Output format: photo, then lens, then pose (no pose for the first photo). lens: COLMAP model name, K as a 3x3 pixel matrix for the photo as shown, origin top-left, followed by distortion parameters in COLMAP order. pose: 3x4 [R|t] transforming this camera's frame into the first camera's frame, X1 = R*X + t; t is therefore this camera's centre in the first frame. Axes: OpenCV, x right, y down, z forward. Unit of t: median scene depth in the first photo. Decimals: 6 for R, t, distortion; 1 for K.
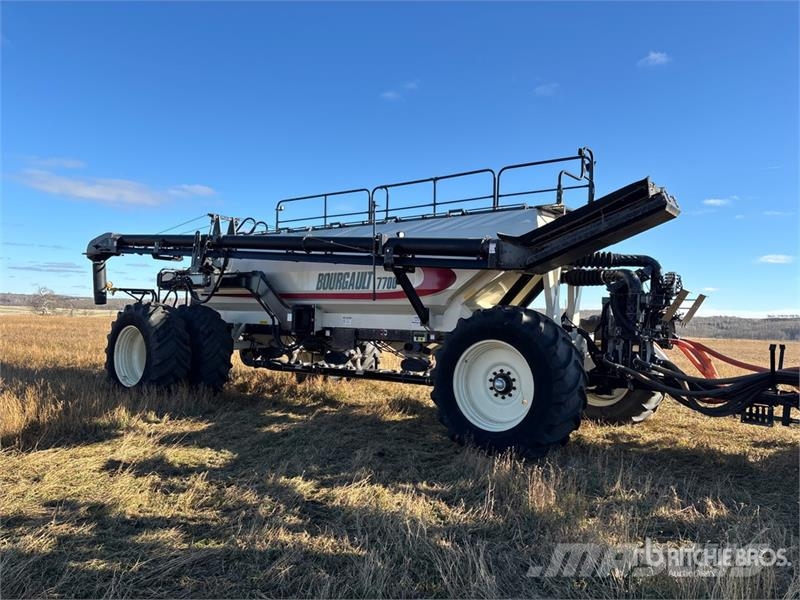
lens RADIAL K [[586.0, 0, 400.0], [0, 586.0, 300.0], [0, 0, 1]] dist [0.082868, -0.090863]
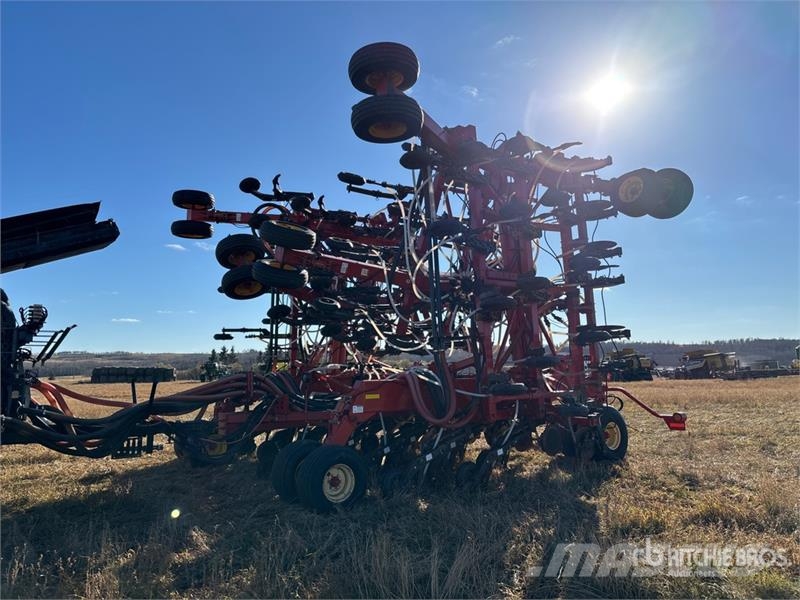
lens RADIAL K [[576.2, 0, 400.0], [0, 576.2, 300.0], [0, 0, 1]] dist [0.098761, -0.106399]
pose [[0.273719, 0.067006, 0.959473, -0.181755], [-0.004993, 0.997656, -0.068248, 0.002177], [-0.961797, 0.013890, 0.273412, 0.180081]]
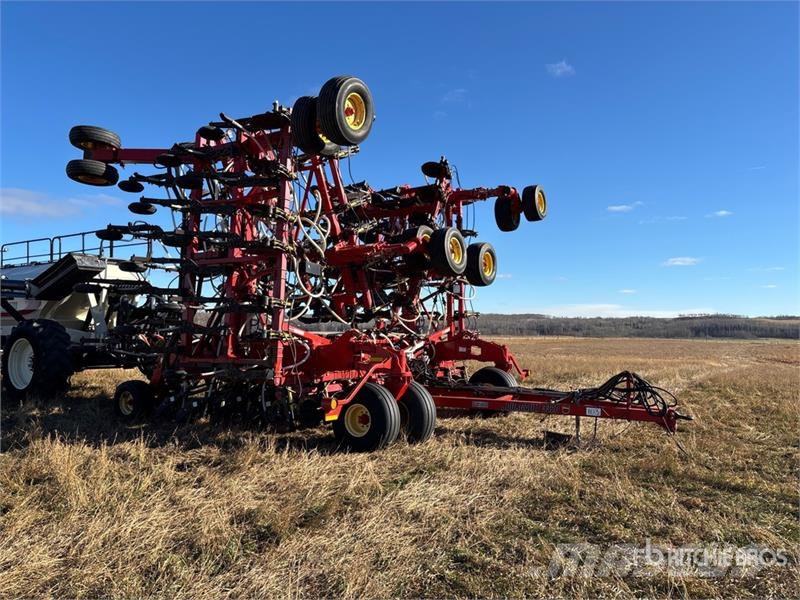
lens RADIAL K [[578.7, 0, 391.2], [0, 578.7, 304.7], [0, 0, 1]] dist [0.084350, -0.085561]
pose [[0.995215, -0.027082, 0.093878, 0.704357], [0.027809, 0.999592, -0.006450, 0.005421], [-0.093665, 0.009030, 0.995563, -0.562997]]
